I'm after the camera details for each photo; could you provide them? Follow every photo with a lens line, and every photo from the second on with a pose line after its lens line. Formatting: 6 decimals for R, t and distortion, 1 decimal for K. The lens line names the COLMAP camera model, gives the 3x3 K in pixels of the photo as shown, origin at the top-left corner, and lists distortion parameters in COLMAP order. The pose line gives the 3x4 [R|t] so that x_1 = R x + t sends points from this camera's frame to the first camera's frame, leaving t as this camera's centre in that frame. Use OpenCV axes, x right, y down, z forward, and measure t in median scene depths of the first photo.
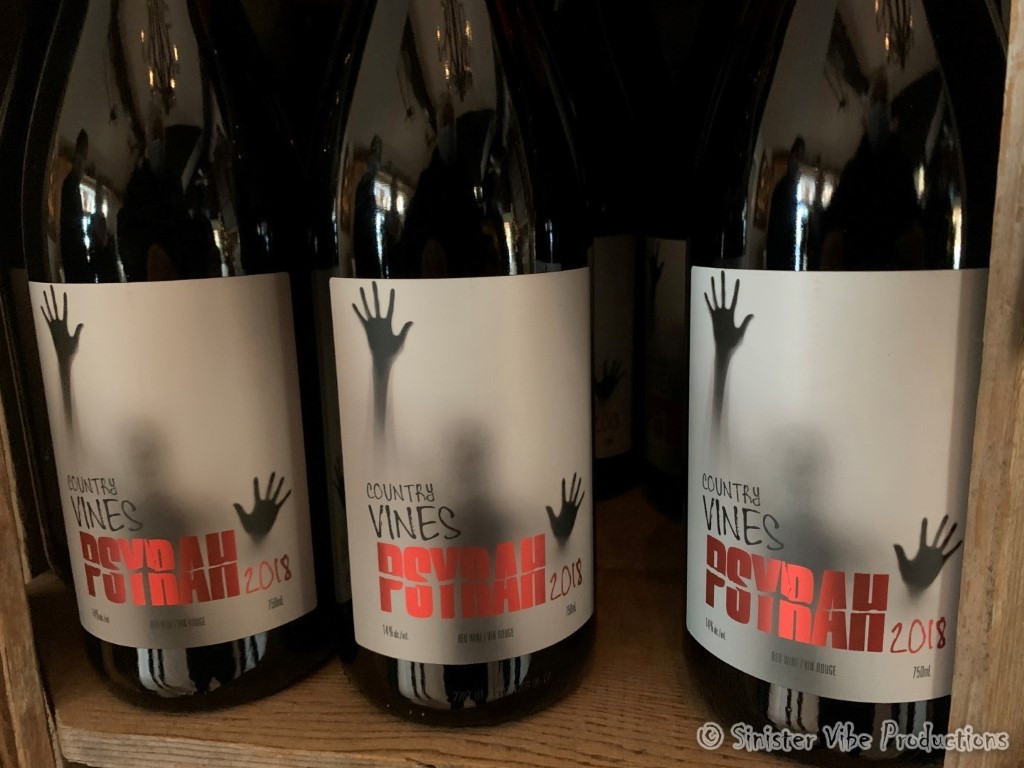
lens RADIAL K [[788.6, 0, 512.0], [0, 788.6, 384.0], [0, 0, 1]] dist [-0.012034, 0.012174]
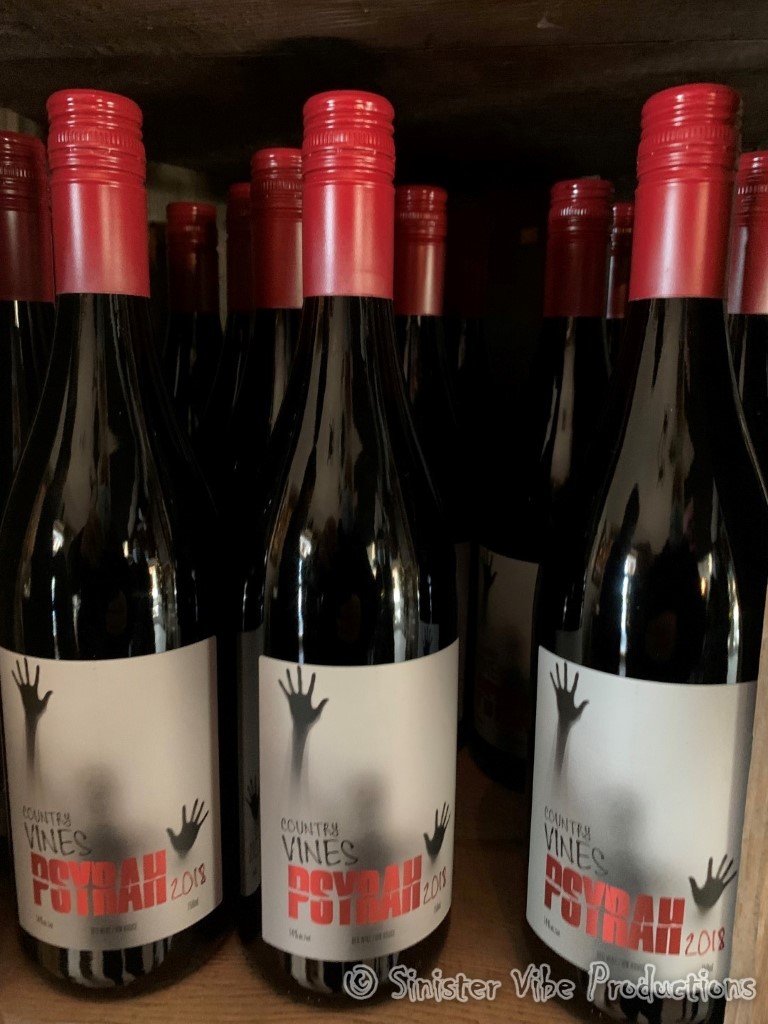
lens RADIAL K [[788.6, 0, 372.1], [0, 788.6, 505.3], [0, 0, 1]] dist [-0.012034, 0.012174]
pose [[0.995047, 0.023351, 0.096626, -0.175330], [-0.020510, 0.999331, -0.030288, -0.334957], [-0.097269, 0.028156, 0.994860, -0.268370]]
